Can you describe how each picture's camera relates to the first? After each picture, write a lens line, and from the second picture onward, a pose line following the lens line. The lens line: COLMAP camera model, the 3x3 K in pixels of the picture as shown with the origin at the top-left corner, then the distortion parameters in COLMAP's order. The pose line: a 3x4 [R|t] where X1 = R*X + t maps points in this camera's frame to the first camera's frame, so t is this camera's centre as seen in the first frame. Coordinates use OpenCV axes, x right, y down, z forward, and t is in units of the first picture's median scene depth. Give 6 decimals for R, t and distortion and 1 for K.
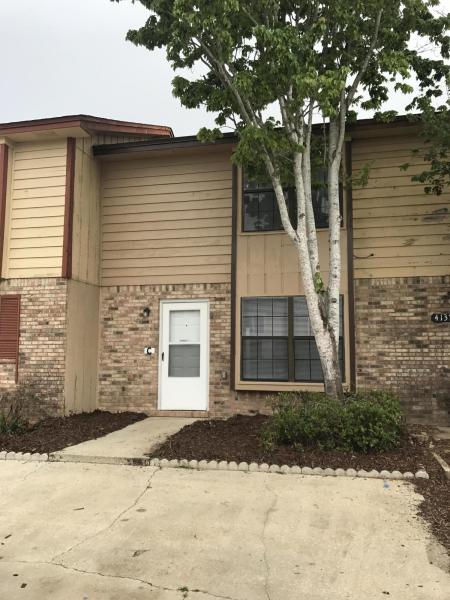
lens RADIAL K [[483.8, 0, 224.9], [0, 483.8, 298.8], [0, 0, 1]] dist [0.018212, -0.004076]
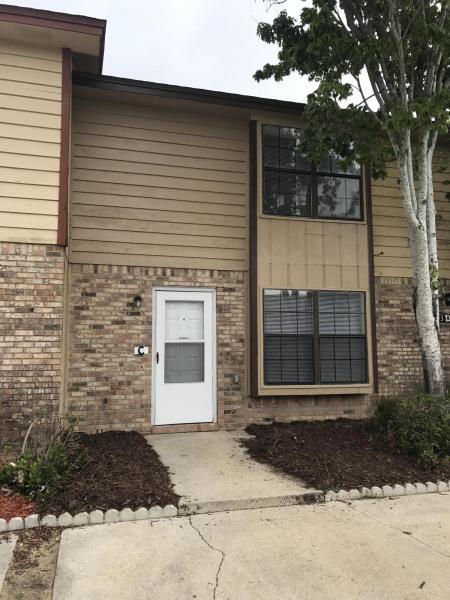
lens RADIAL K [[483.8, 0, 224.9], [0, 483.8, 300.6], [0, 0, 1]] dist [0.018212, -0.004076]
pose [[0.887132, 0.045154, 0.459302, -0.432476], [-0.046901, 0.998871, -0.007610, 0.028676], [-0.459127, -0.014790, 0.888248, 0.265382]]
